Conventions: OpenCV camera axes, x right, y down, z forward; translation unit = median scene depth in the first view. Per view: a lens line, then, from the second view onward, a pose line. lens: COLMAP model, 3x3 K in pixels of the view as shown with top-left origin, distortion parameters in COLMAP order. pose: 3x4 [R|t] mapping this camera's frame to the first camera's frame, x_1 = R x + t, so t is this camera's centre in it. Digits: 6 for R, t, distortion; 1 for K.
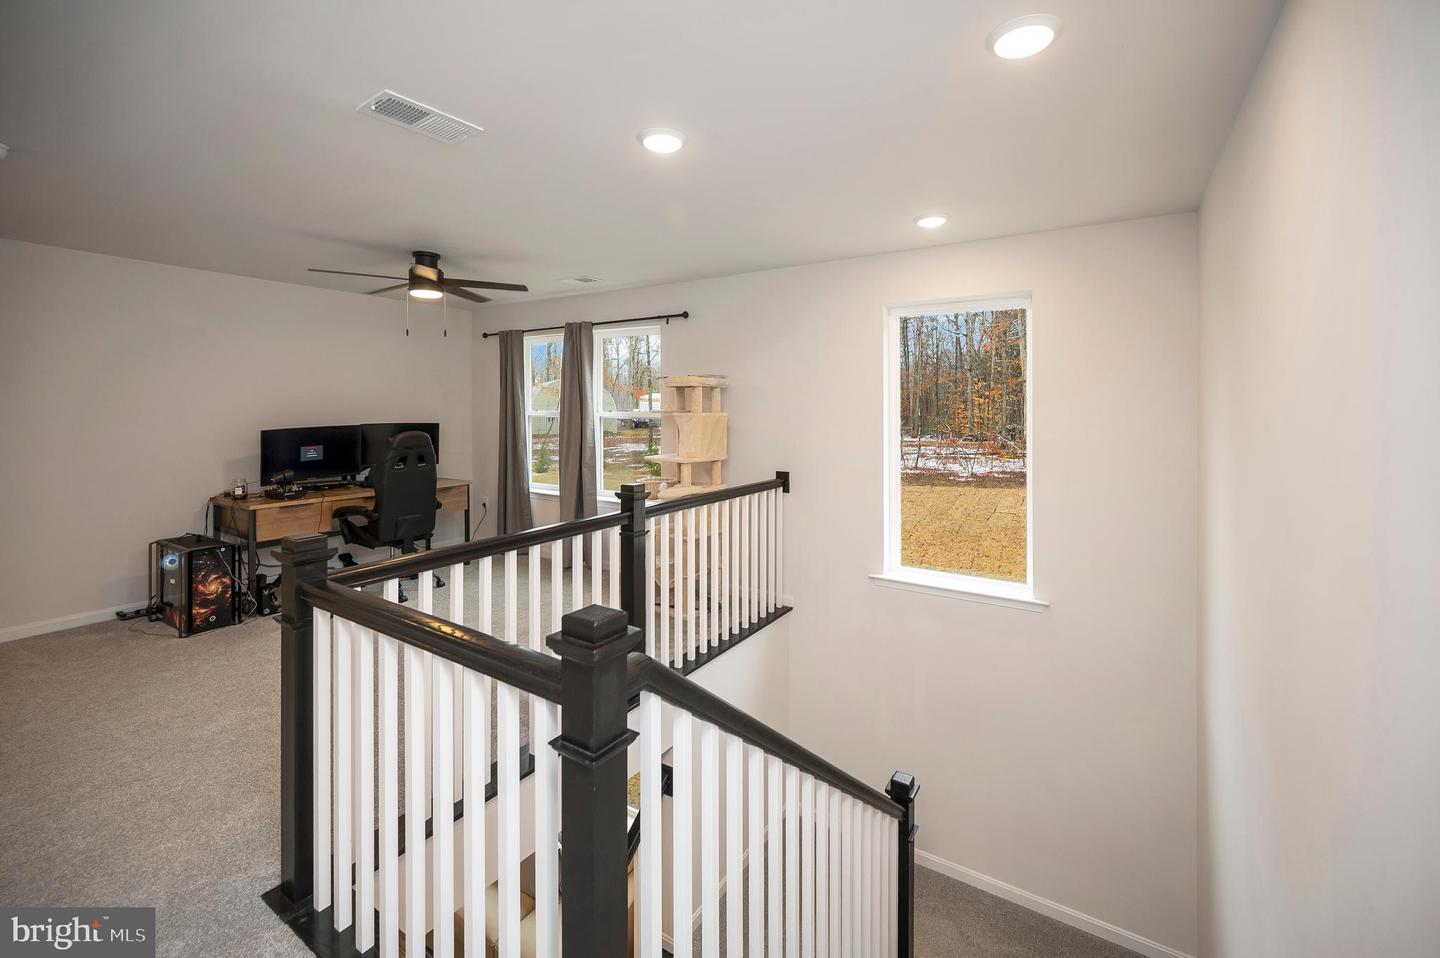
lens RADIAL K [[600.7, 0, 719.7], [0, 600.7, 400.4], [0, 0, 1]] dist [-0.000809, -0.000046]
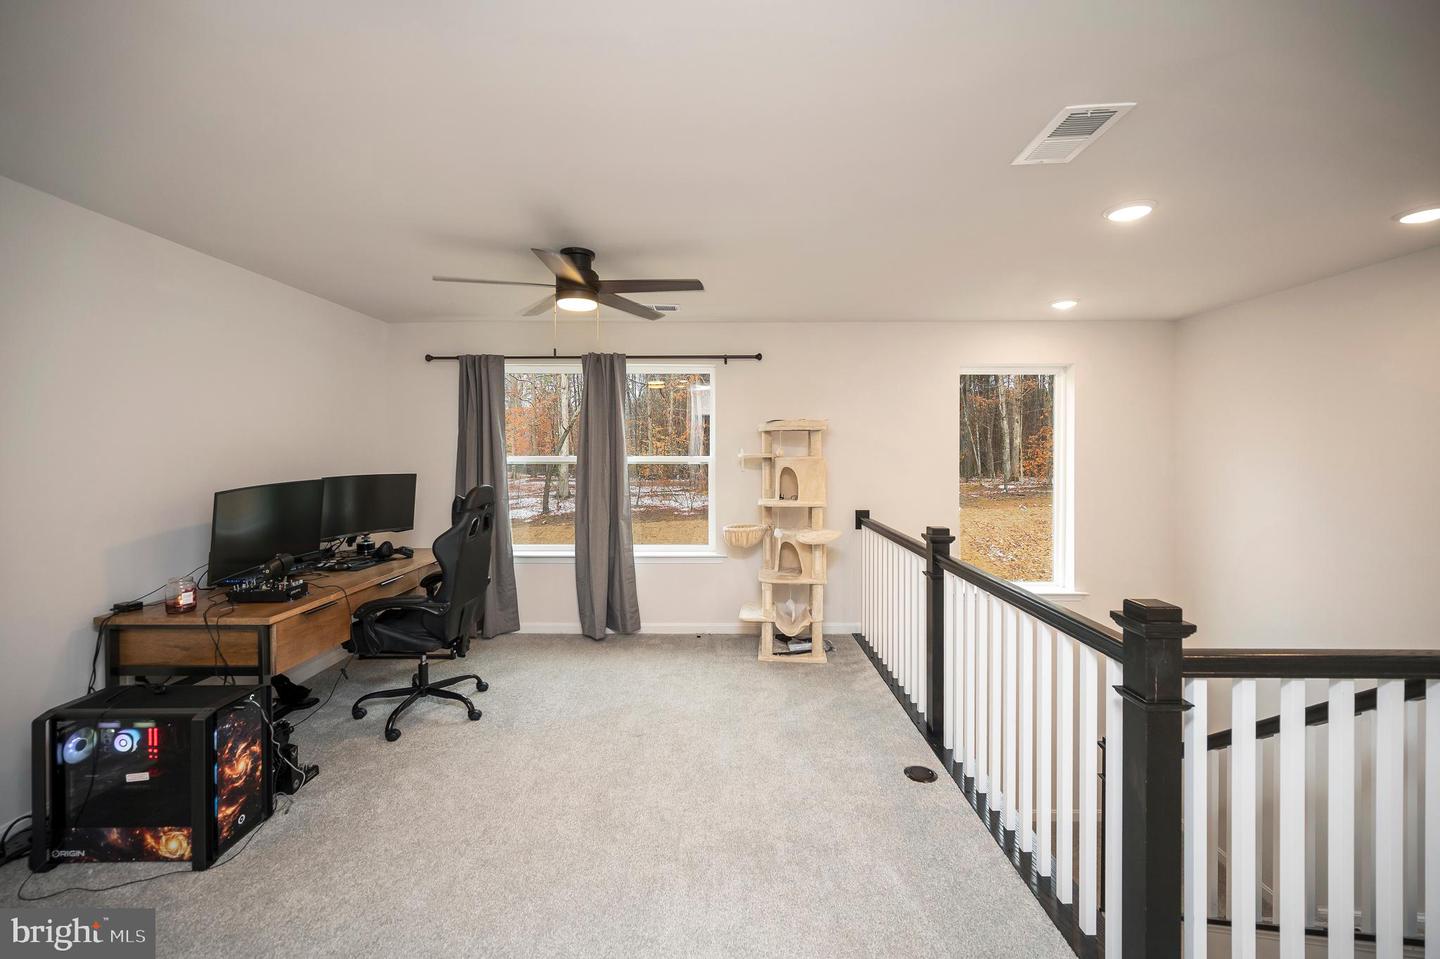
lens RADIAL K [[580.1, 0, 713.3], [0, 580.1, 449.7], [0, 0, 1]] dist [0.001506, 0.000048]
pose [[0.848452, -0.003596, 0.529261, -0.632372], [-0.002028, 0.999947, 0.010046, -0.000037], [-0.529269, -0.009597, 0.848400, 0.240129]]
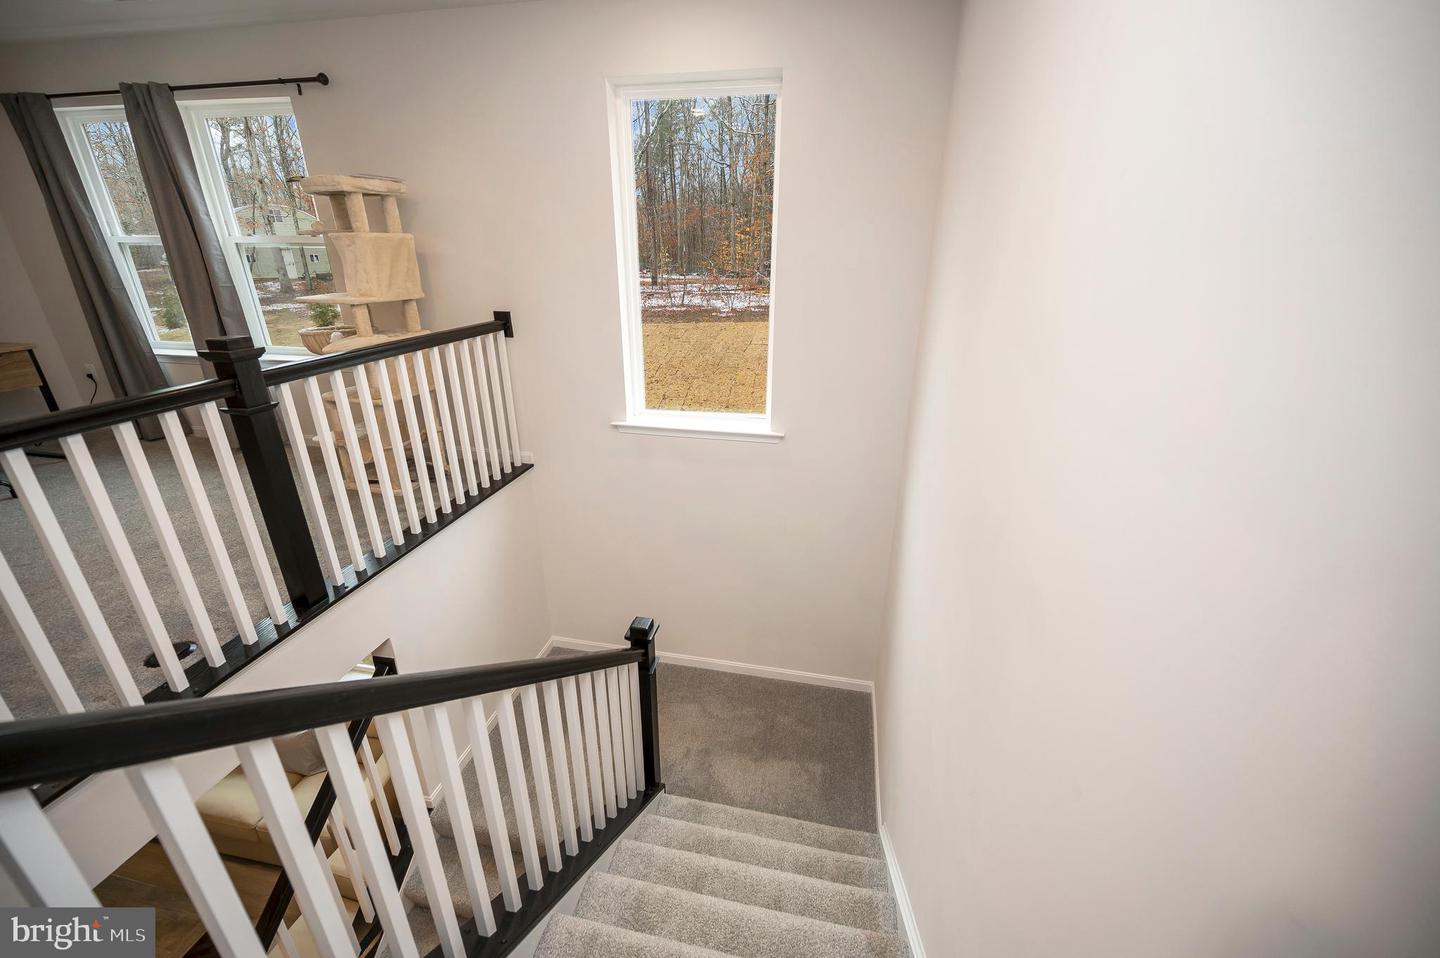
lens RADIAL K [[580.1, 0, 713.3], [0, 580.1, 449.2], [0, 0, 1]] dist [0.001506, 0.000048]
pose [[0.935751, -0.117215, 0.332613, 0.088804], [-0.003611, 0.939915, 0.341390, 0.024261], [-0.352644, -0.320657, 0.879103, 0.144223]]
